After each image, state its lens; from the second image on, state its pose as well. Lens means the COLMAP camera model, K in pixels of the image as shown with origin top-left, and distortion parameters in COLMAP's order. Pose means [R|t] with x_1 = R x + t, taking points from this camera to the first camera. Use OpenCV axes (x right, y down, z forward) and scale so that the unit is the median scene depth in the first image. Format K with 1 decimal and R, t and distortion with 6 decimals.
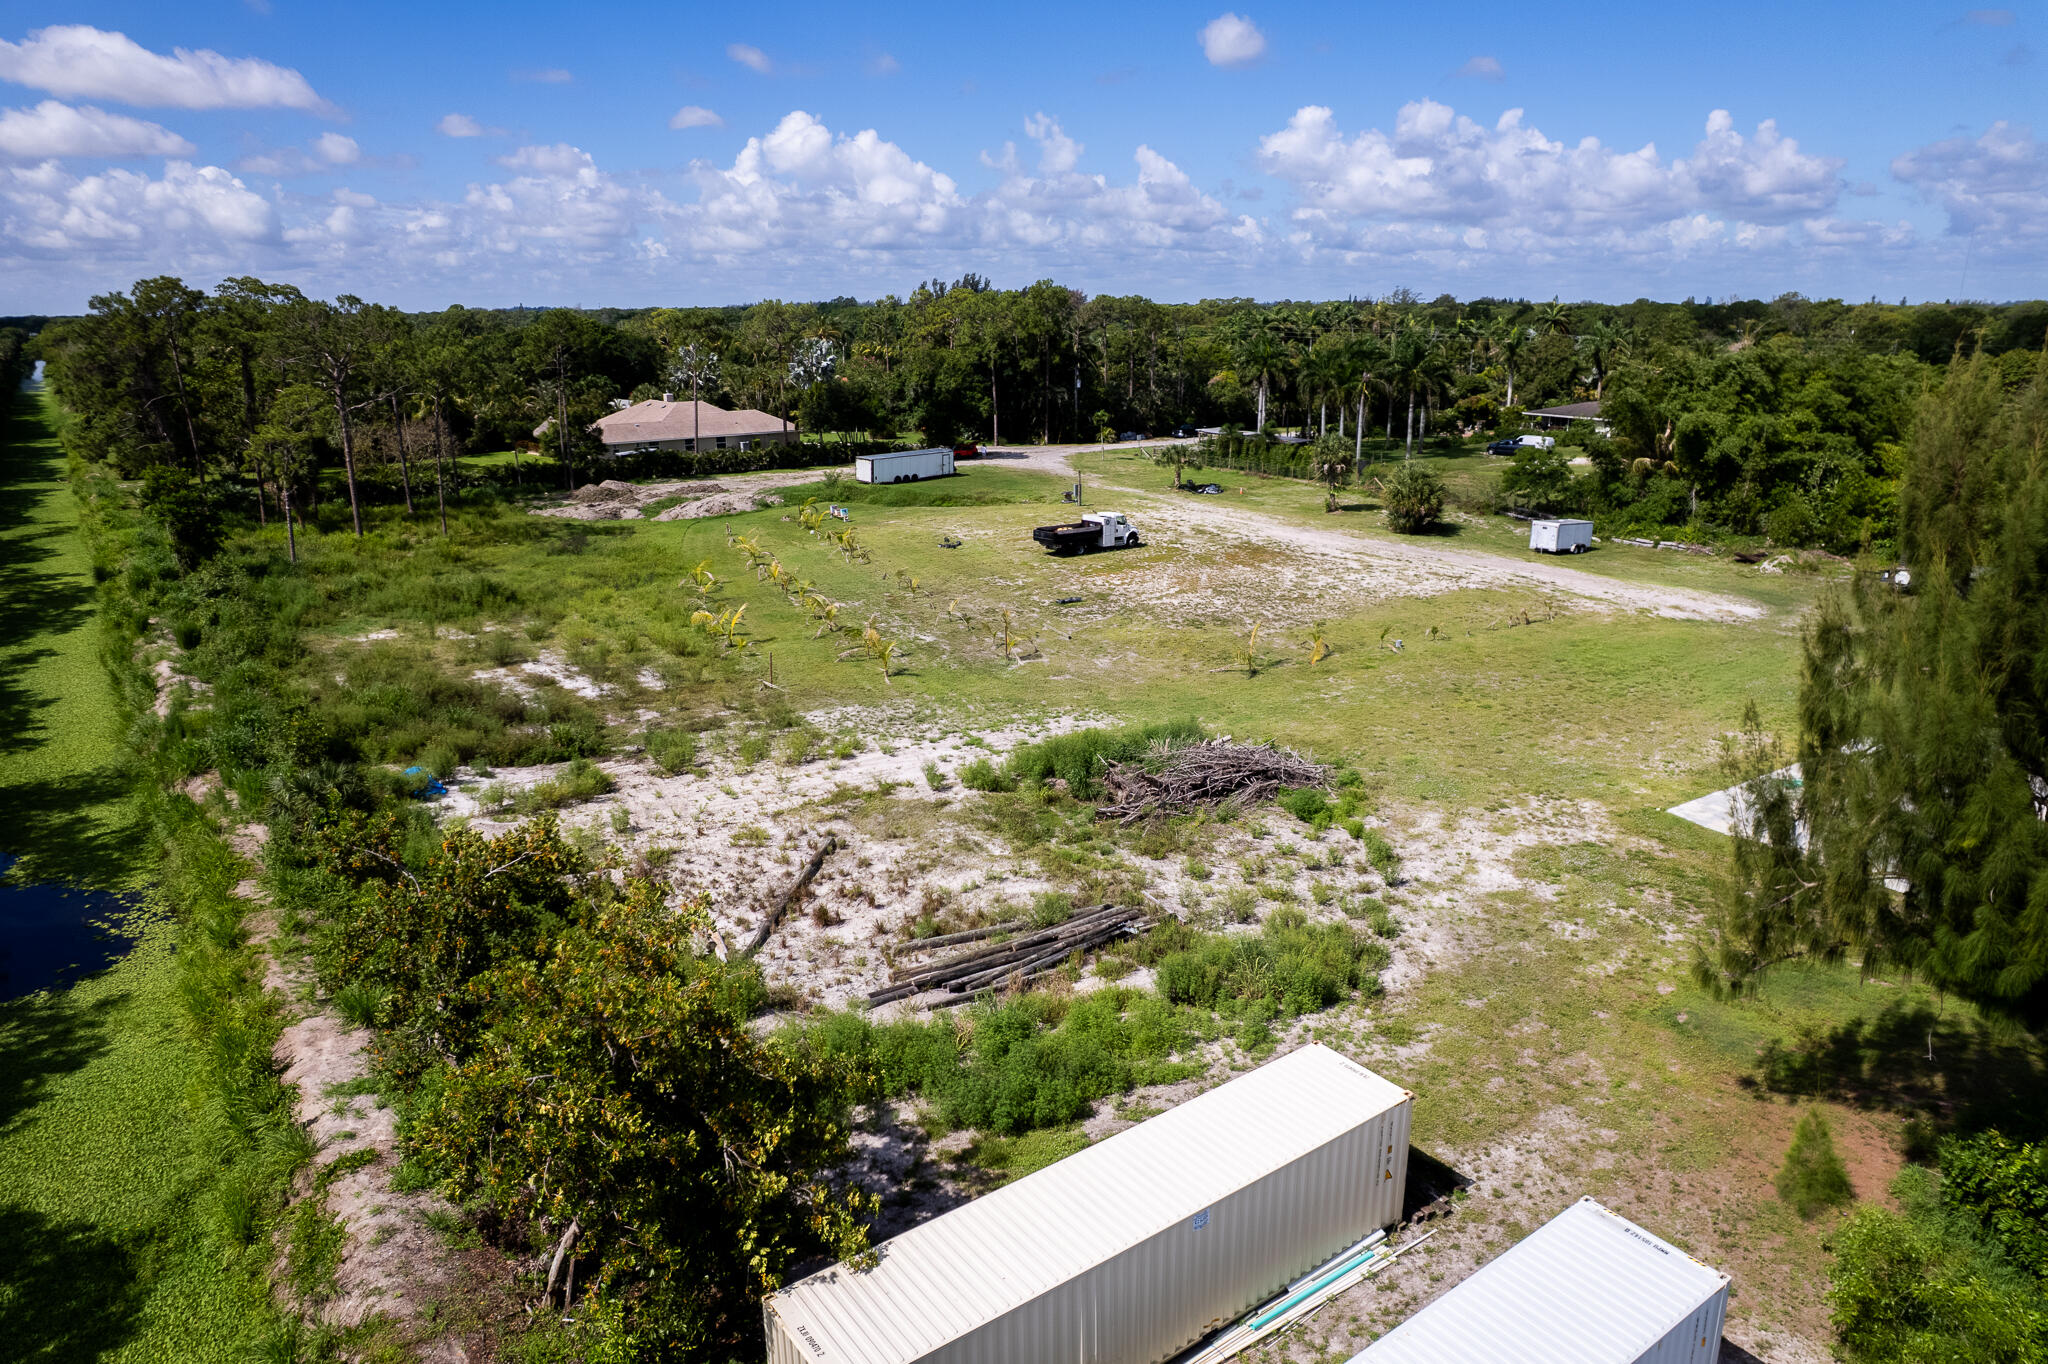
lens RADIAL K [[1313.8, 0, 1025.1], [0, 1313.8, 686.3], [0, 0, 1]] dist [-0.077472, 0.068900]
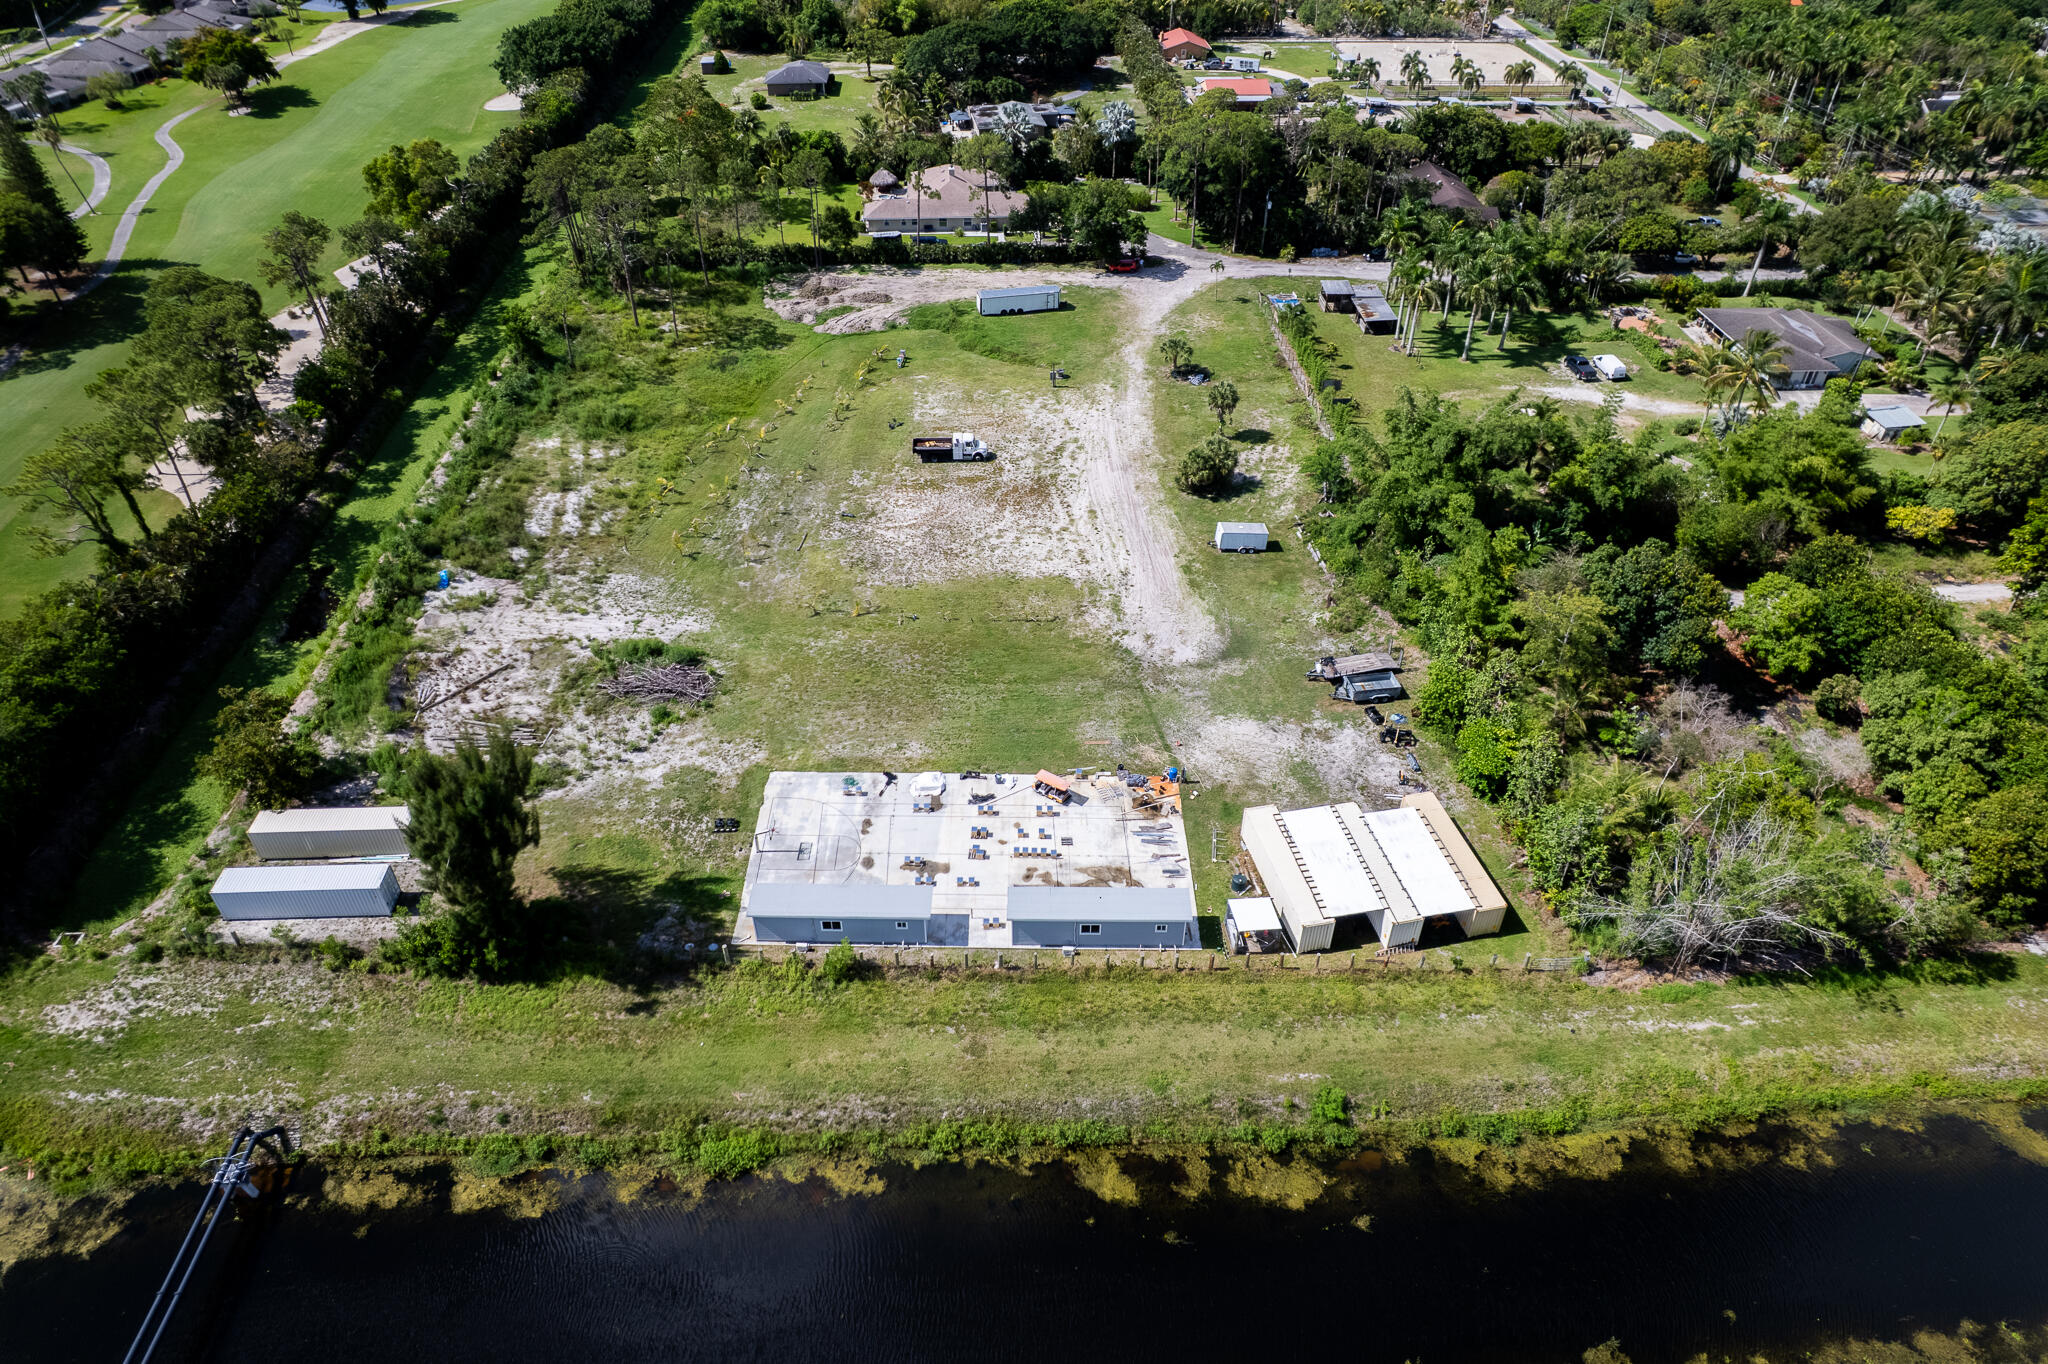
lens RADIAL K [[1313.8, 0, 1027.3], [0, 1313.8, 689.2], [0, 0, 1]] dist [-0.077472, 0.068900]
pose [[0.836313, 0.347422, -0.424121, 0.890216], [-0.159314, 0.894206, 0.418348, -0.528289], [0.524594, -0.282301, 0.803185, -0.279947]]
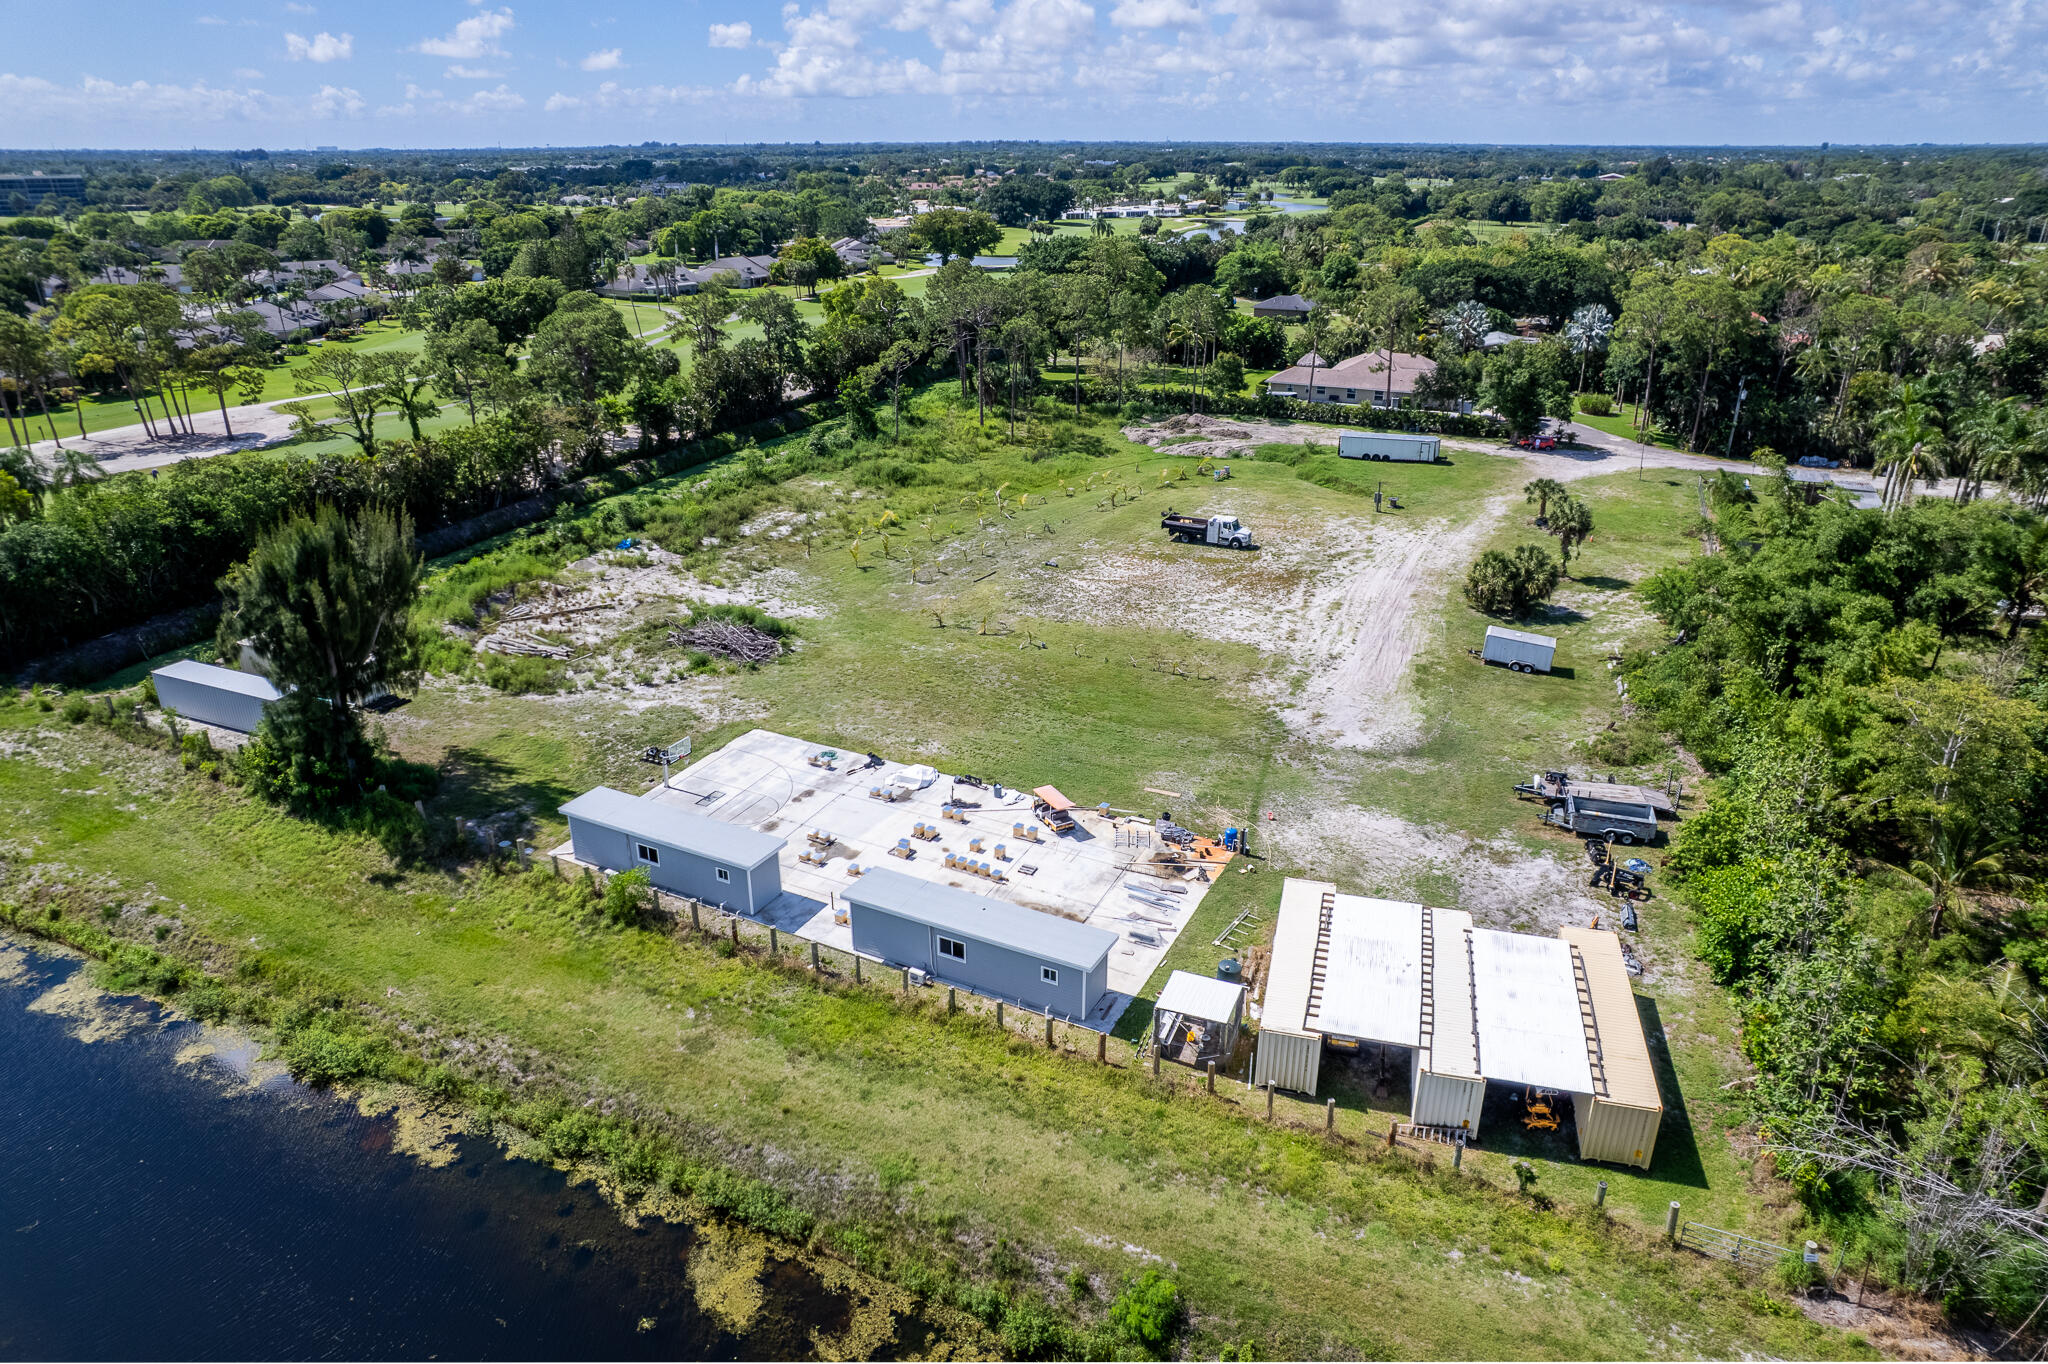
lens RADIAL K [[1313.8, 0, 1026.9], [0, 1313.8, 689.7], [0, 0, 1]] dist [-0.077472, 0.068900]
pose [[0.496912, 0.341988, -0.797573, 1.056045], [-0.242631, 0.937171, 0.250679, -0.251392], [0.833192, 0.068951, 0.548668, 0.153736]]
